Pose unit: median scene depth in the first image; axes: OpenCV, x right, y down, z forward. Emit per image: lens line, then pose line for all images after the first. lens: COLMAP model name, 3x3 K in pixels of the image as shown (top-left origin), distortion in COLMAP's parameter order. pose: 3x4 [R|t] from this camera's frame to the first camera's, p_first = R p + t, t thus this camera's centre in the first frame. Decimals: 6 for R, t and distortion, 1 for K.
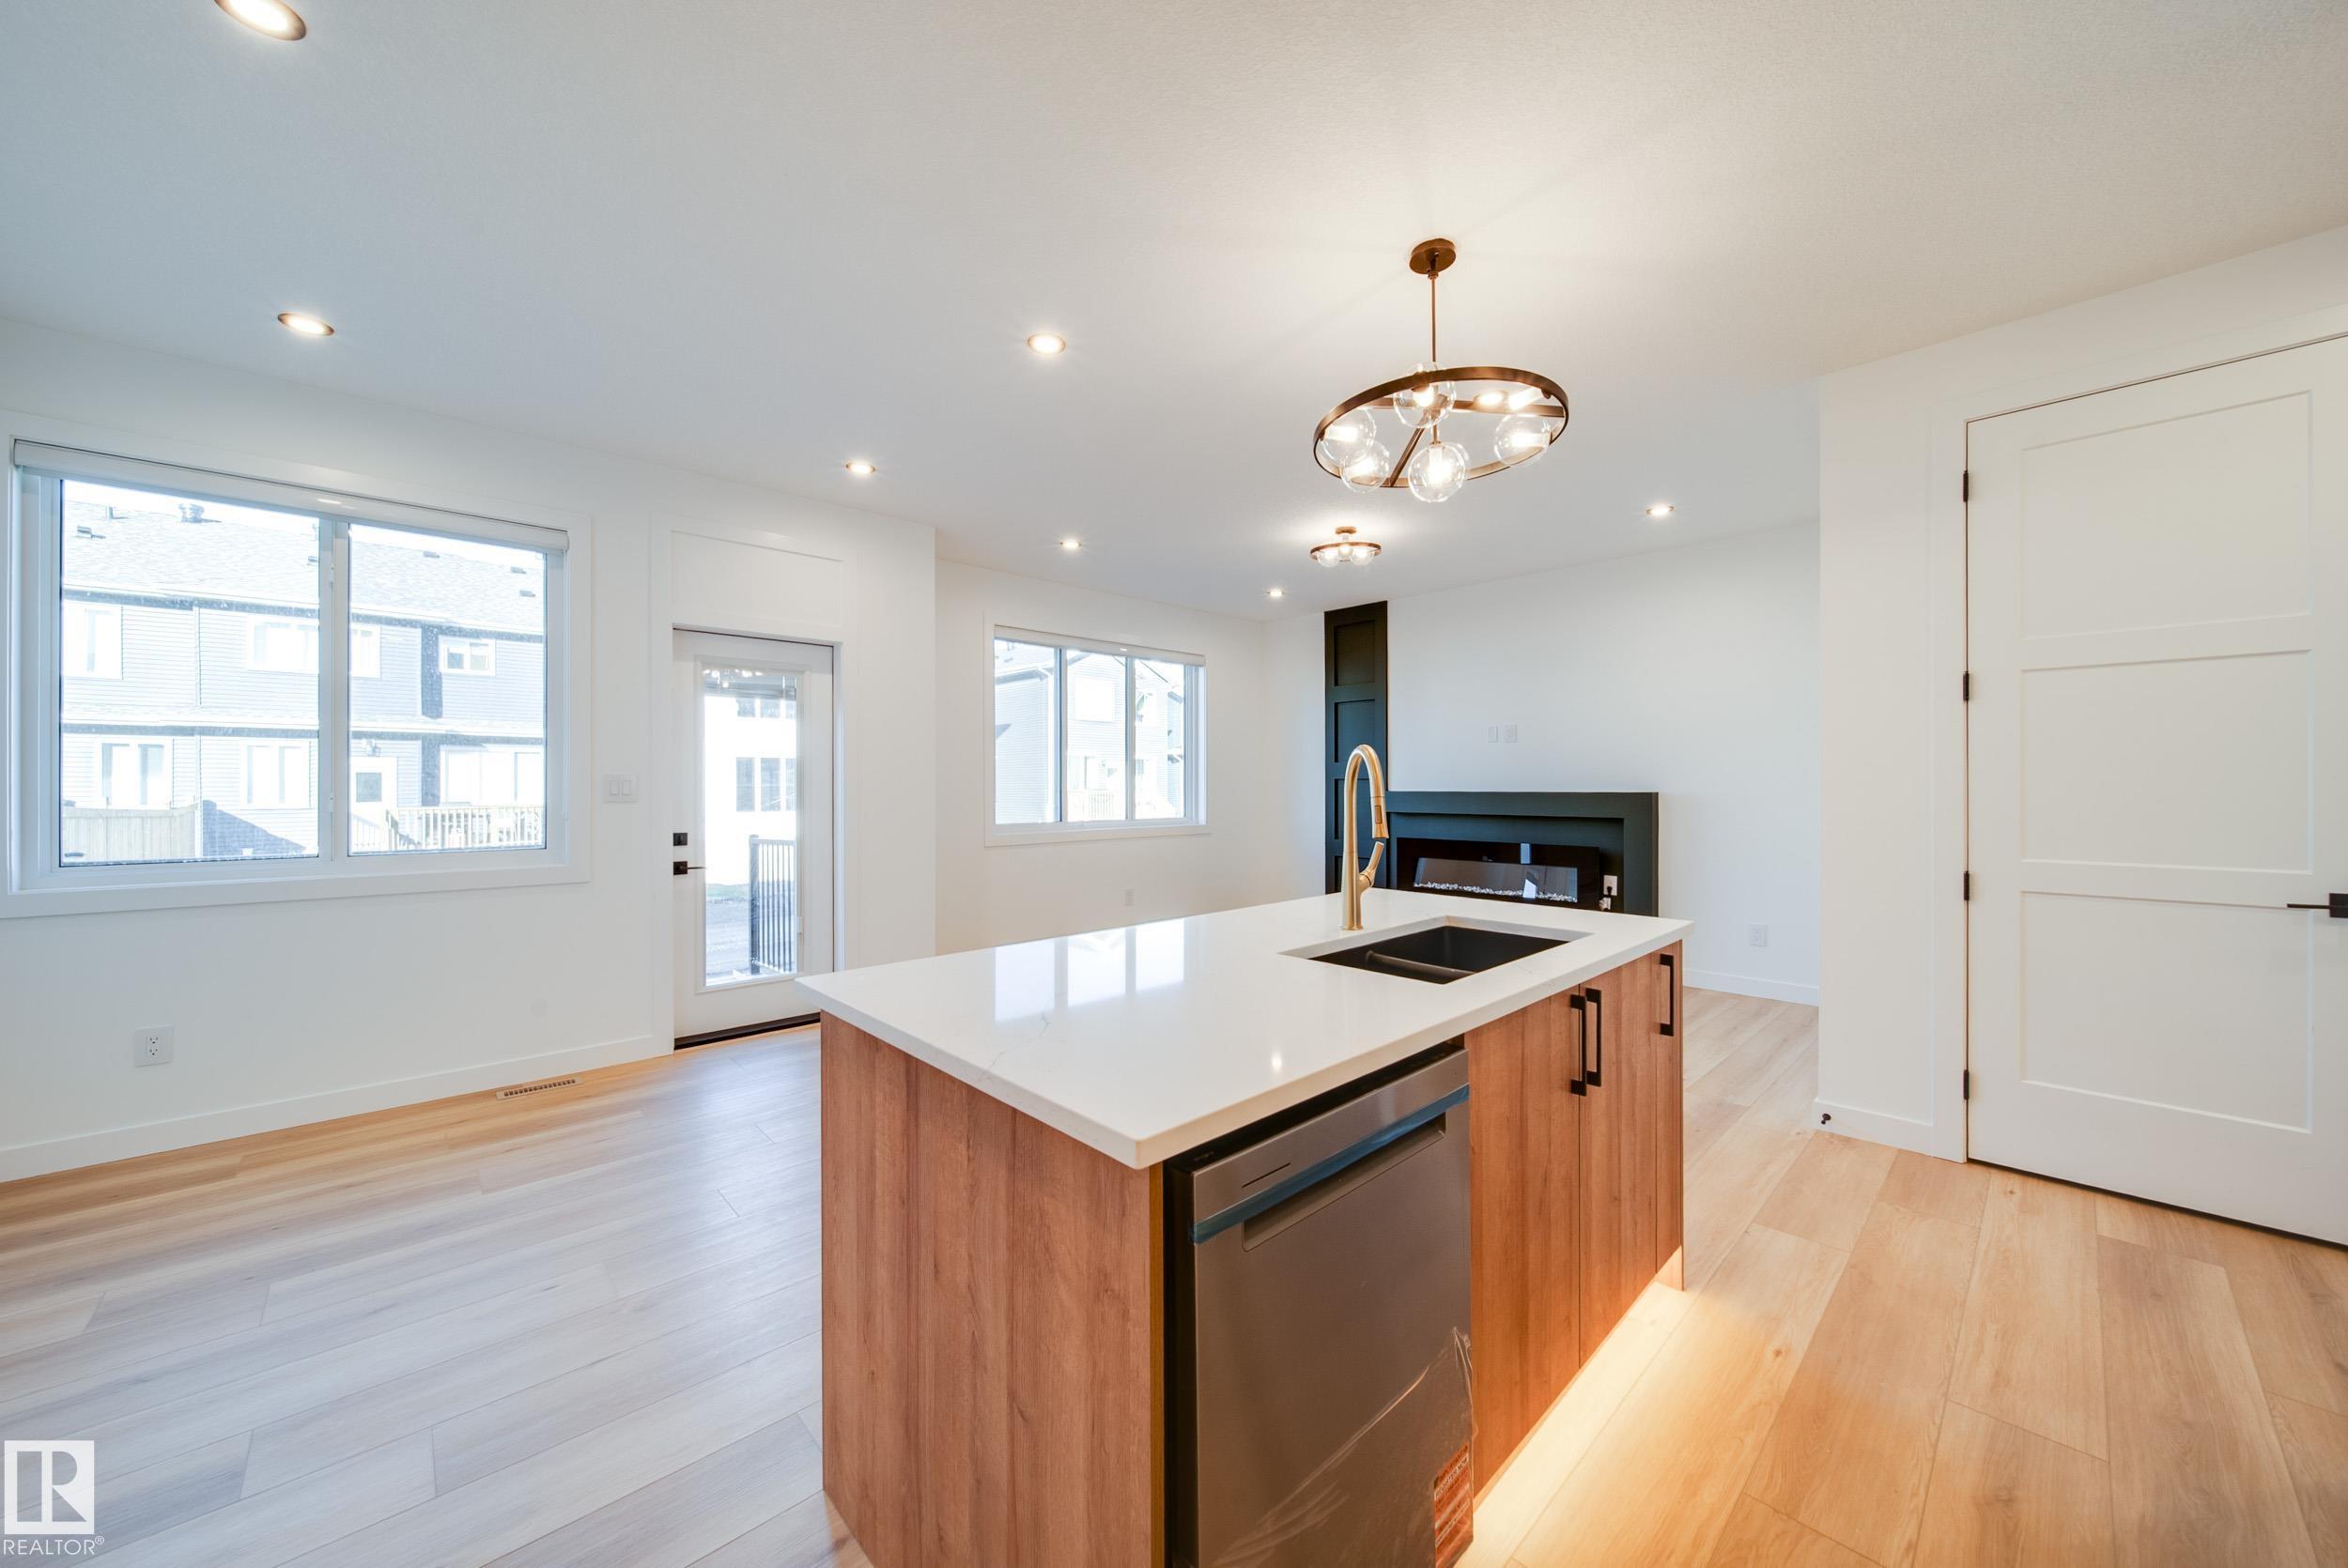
lens RADIAL K [[834.1, 0, 1176.5], [0, 834.1, 787.4], [0, 0, 1]] dist [-0.002212, -0.000253]
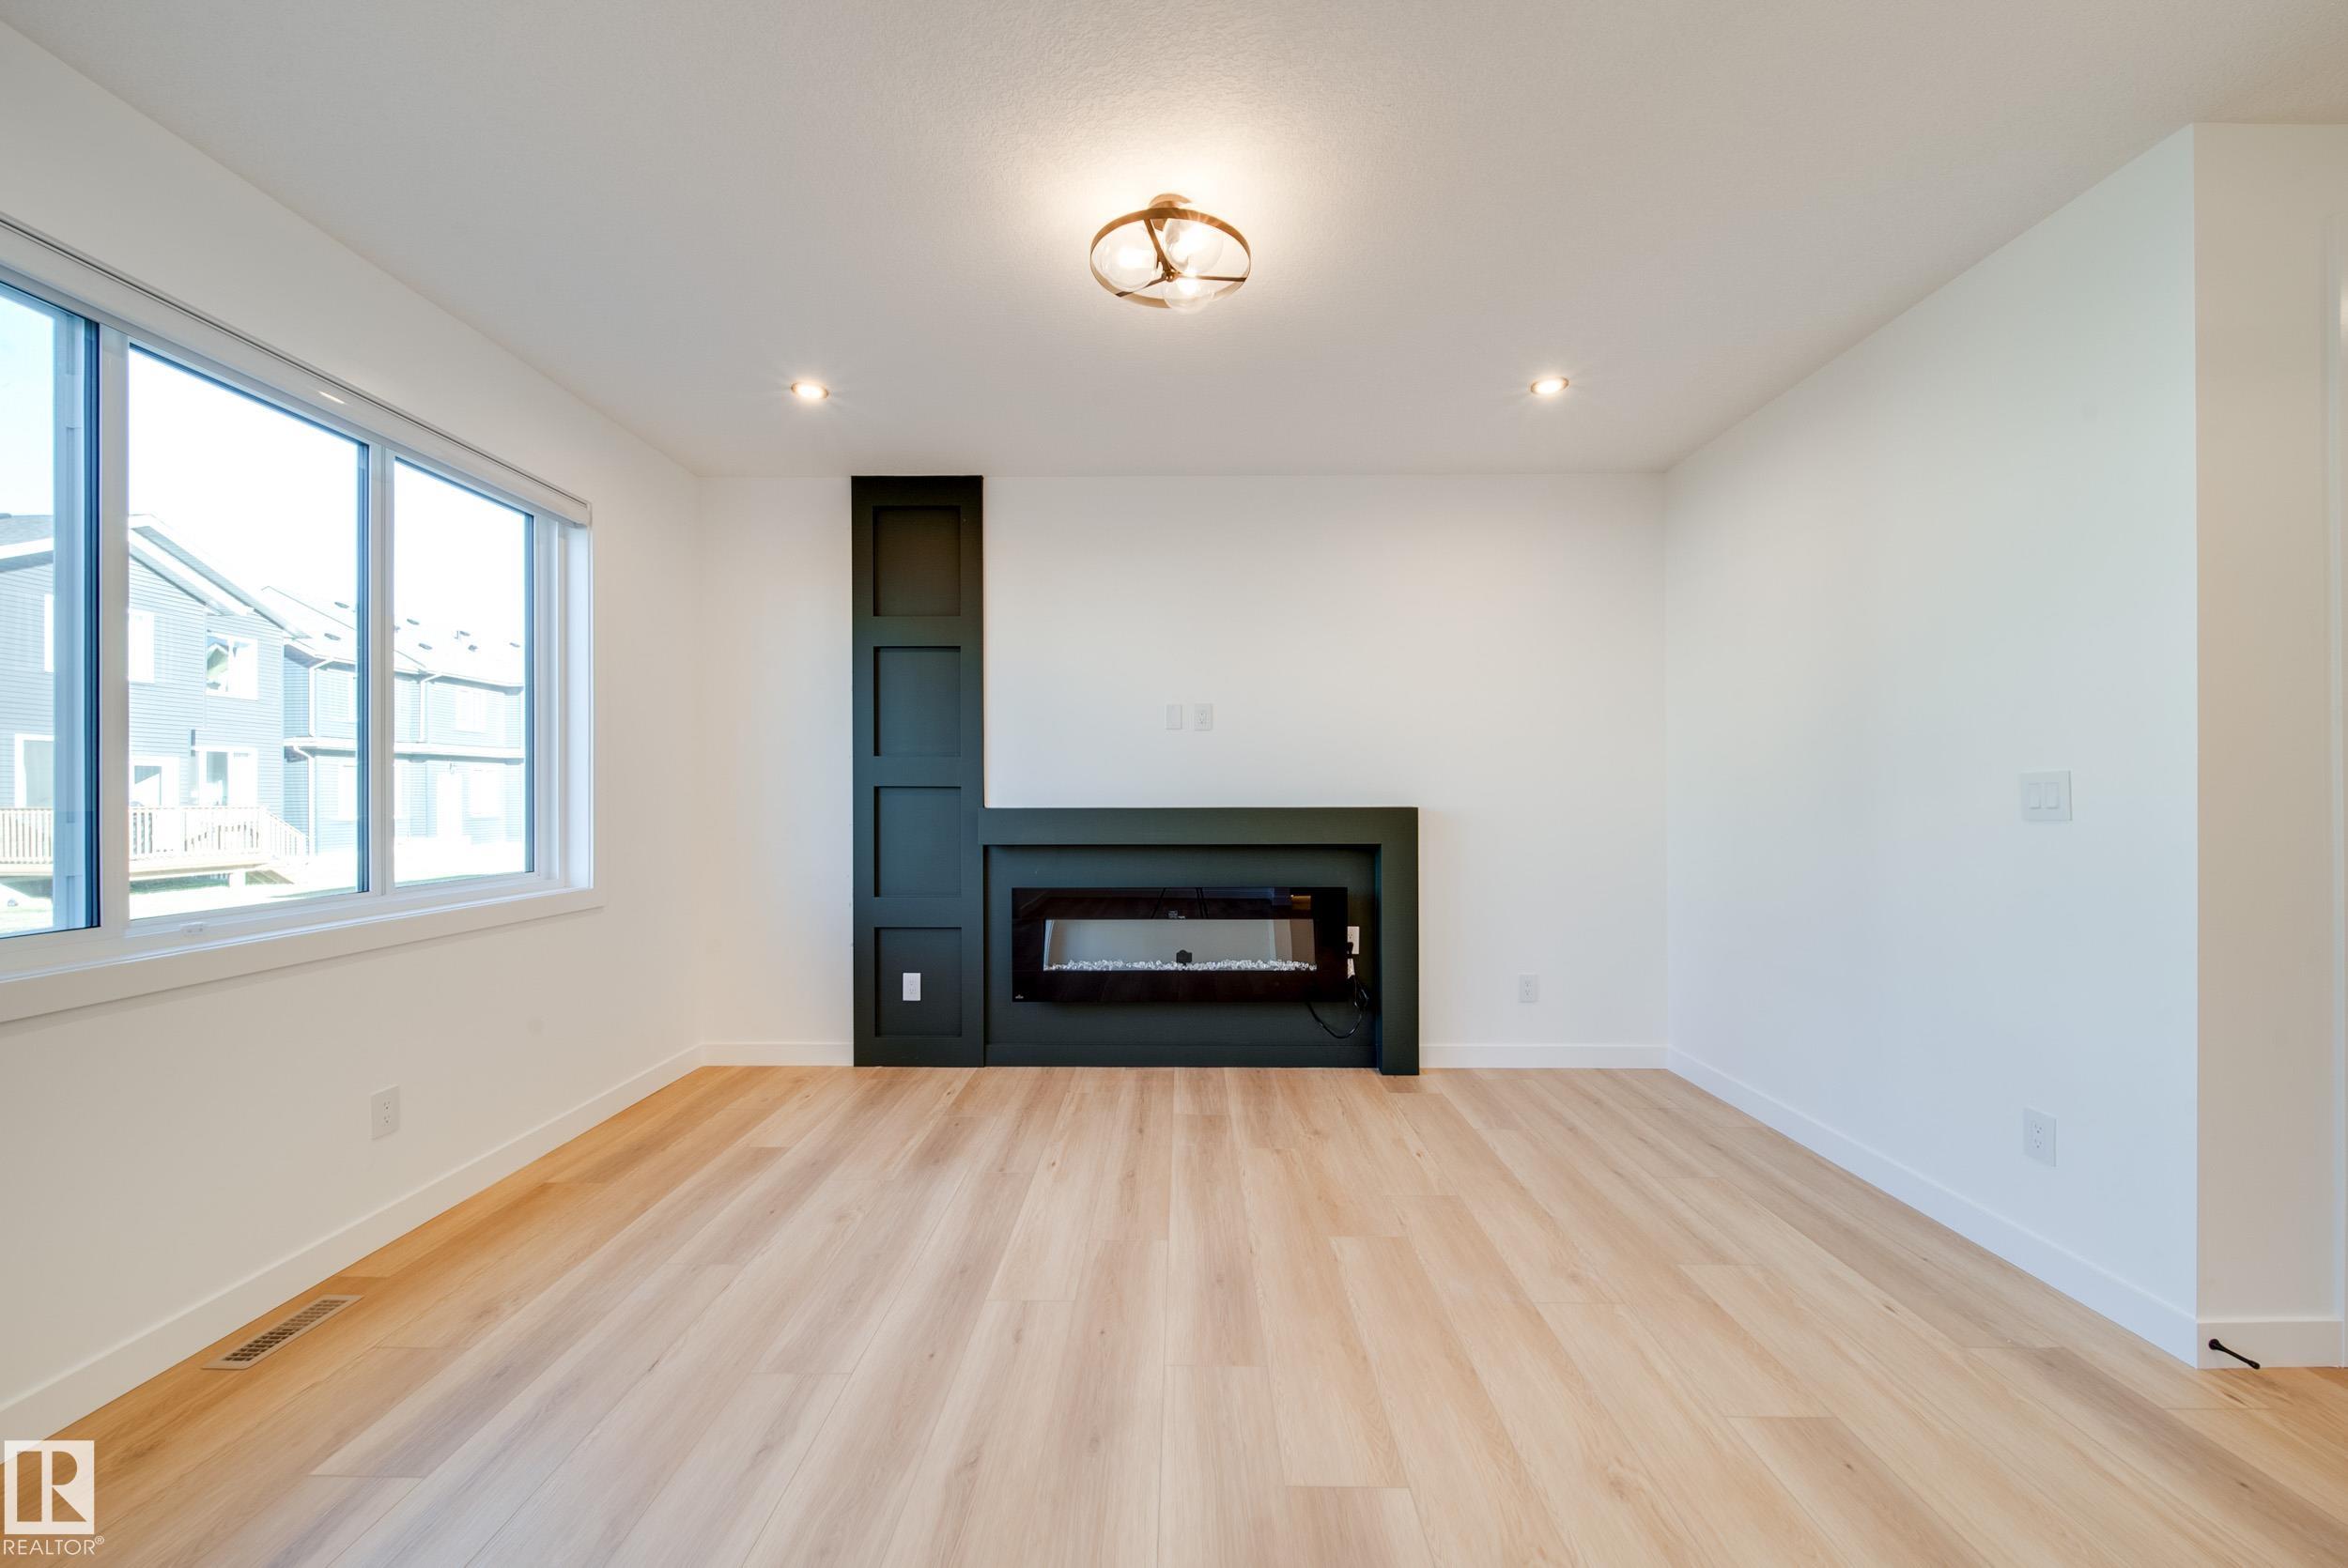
lens RADIAL K [[869.1, 0, 1166.4], [0, 869.1, 795.5], [0, 0, 1]] dist [-0.002569, -0.000149]
pose [[0.696455, 0.000291, 0.717600, -0.121494], [0.004094, 0.999982, -0.004379, -0.001735], [-0.717589, 0.005988, 0.696441, 0.680678]]
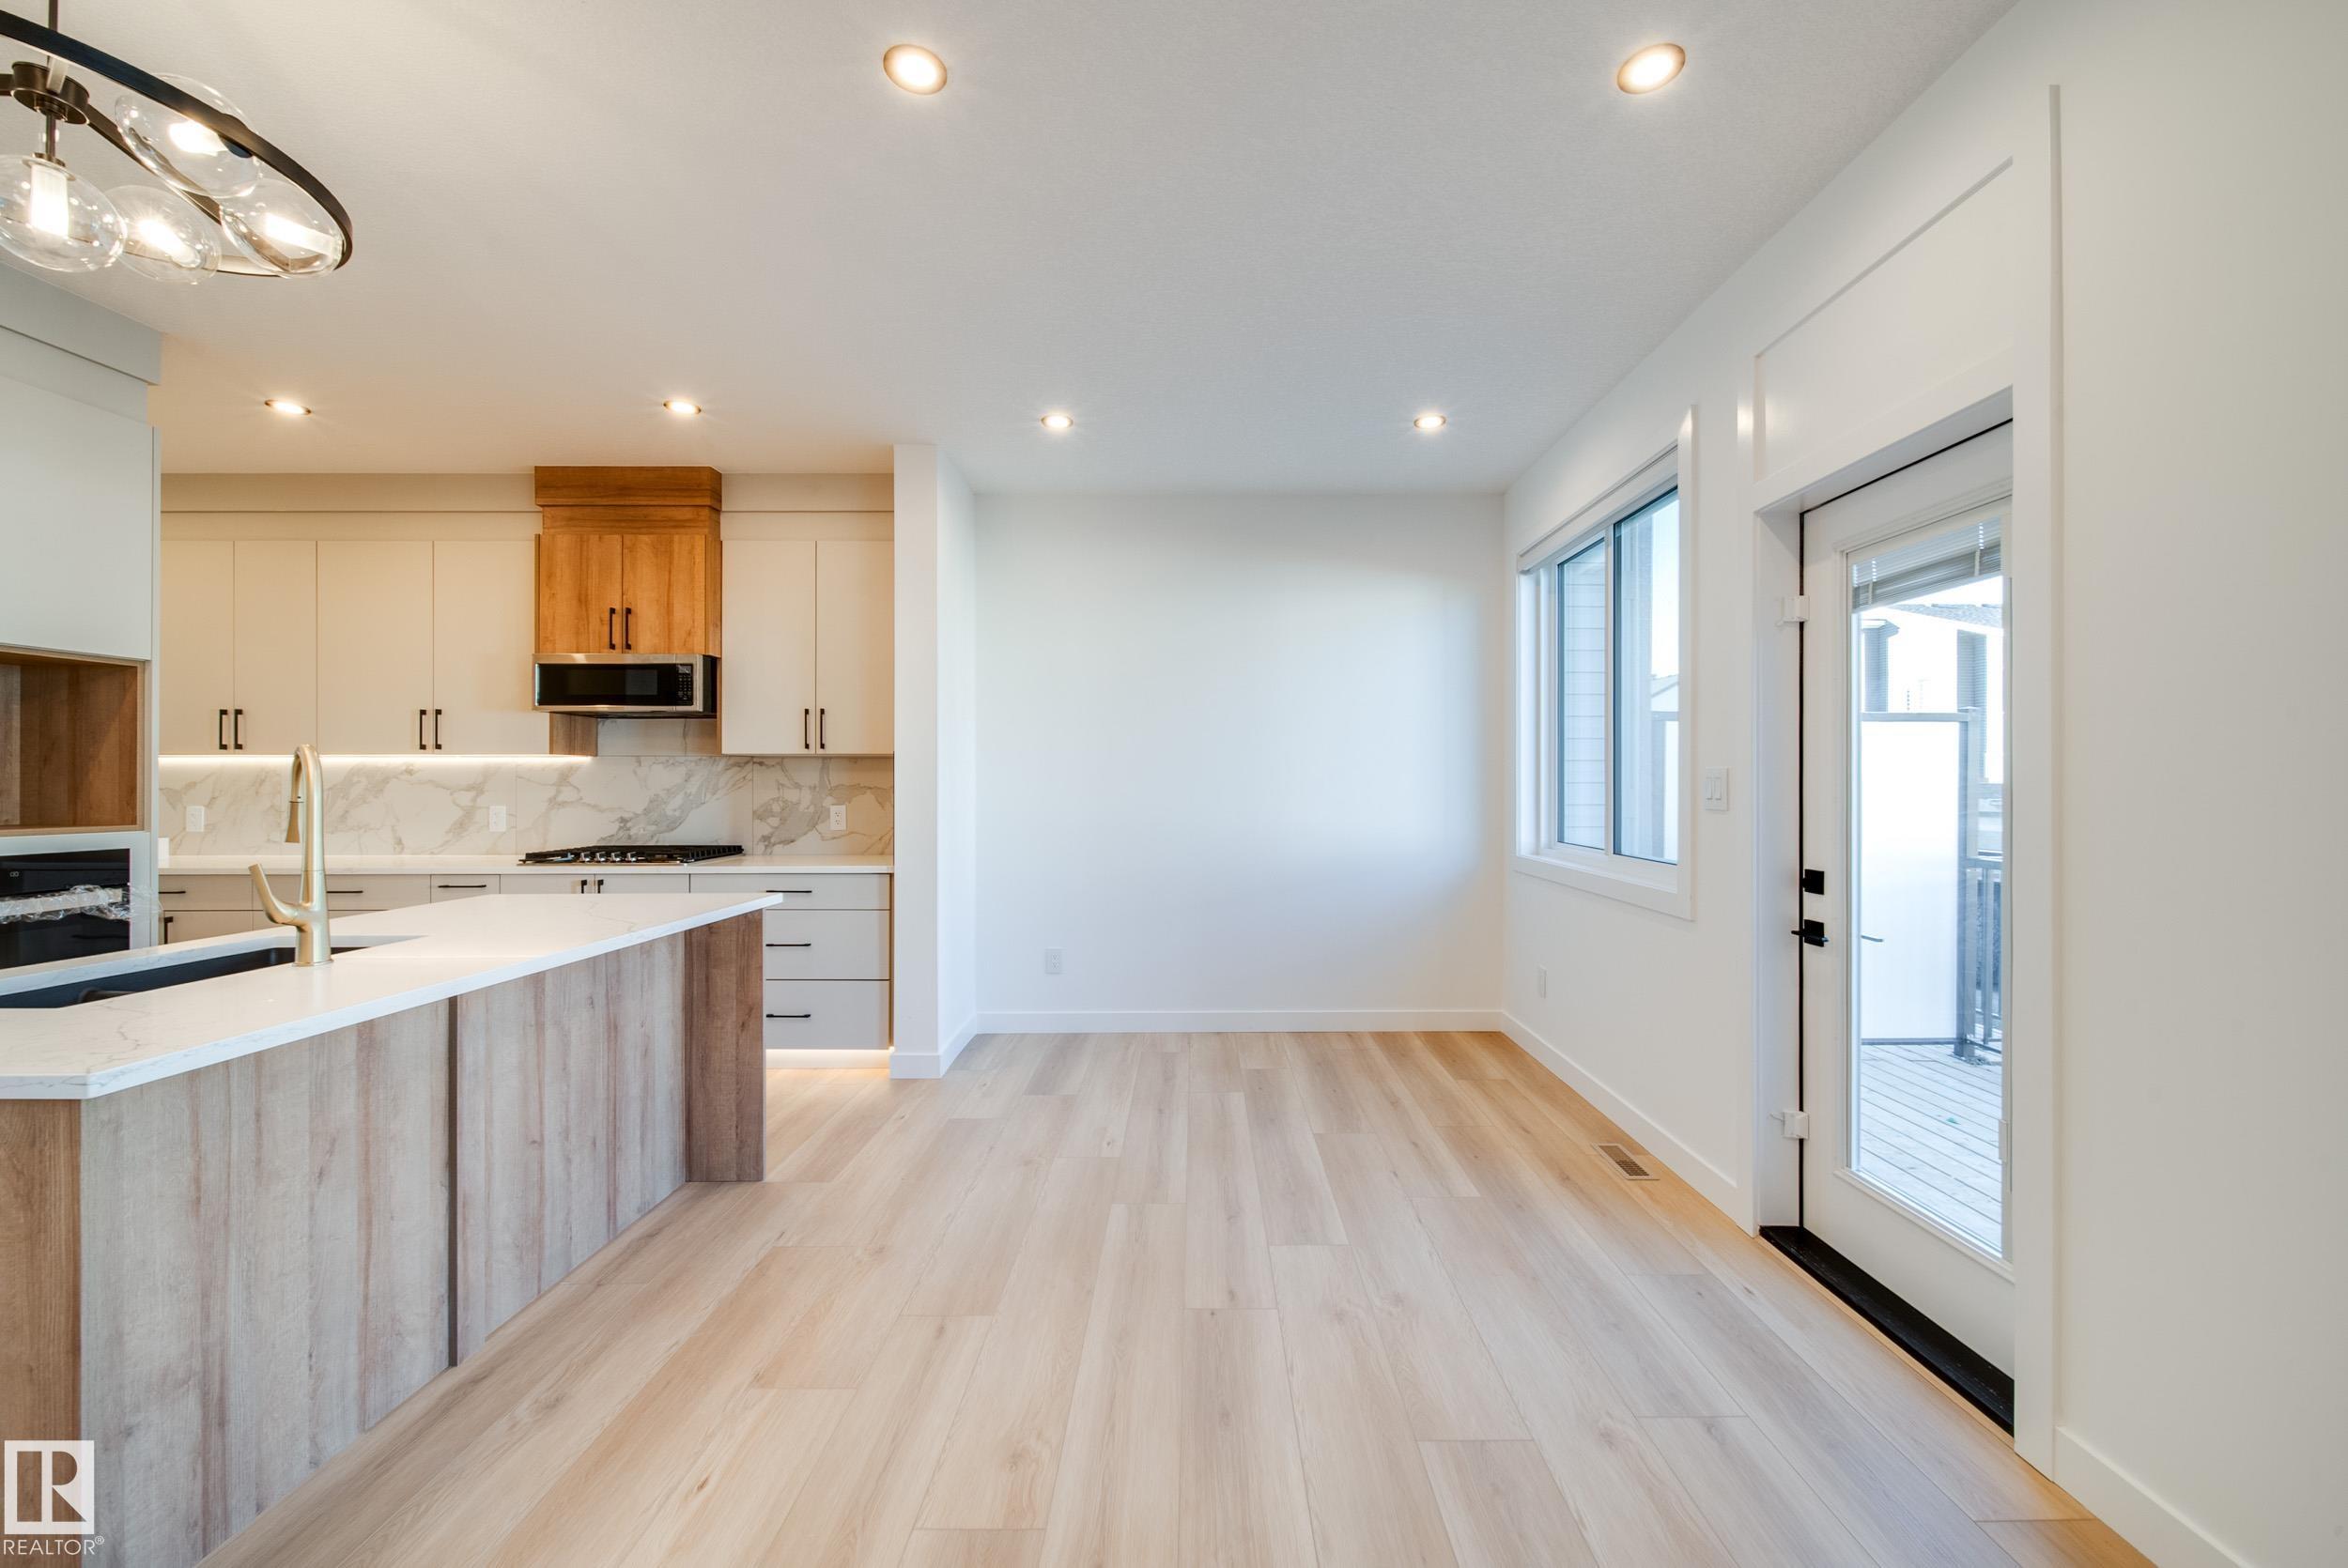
lens RADIAL K [[892.8, 0, 1196.9], [0, 892.8, 782.1], [0, 0, 1]] dist [-0.001715, -0.000522]
pose [[-0.683089, 0.001362, -0.730334, 0.104535], [-0.001071, 0.999995, 0.002866, -0.004870], [0.730334, 0.002740, -0.683085, 0.912965]]
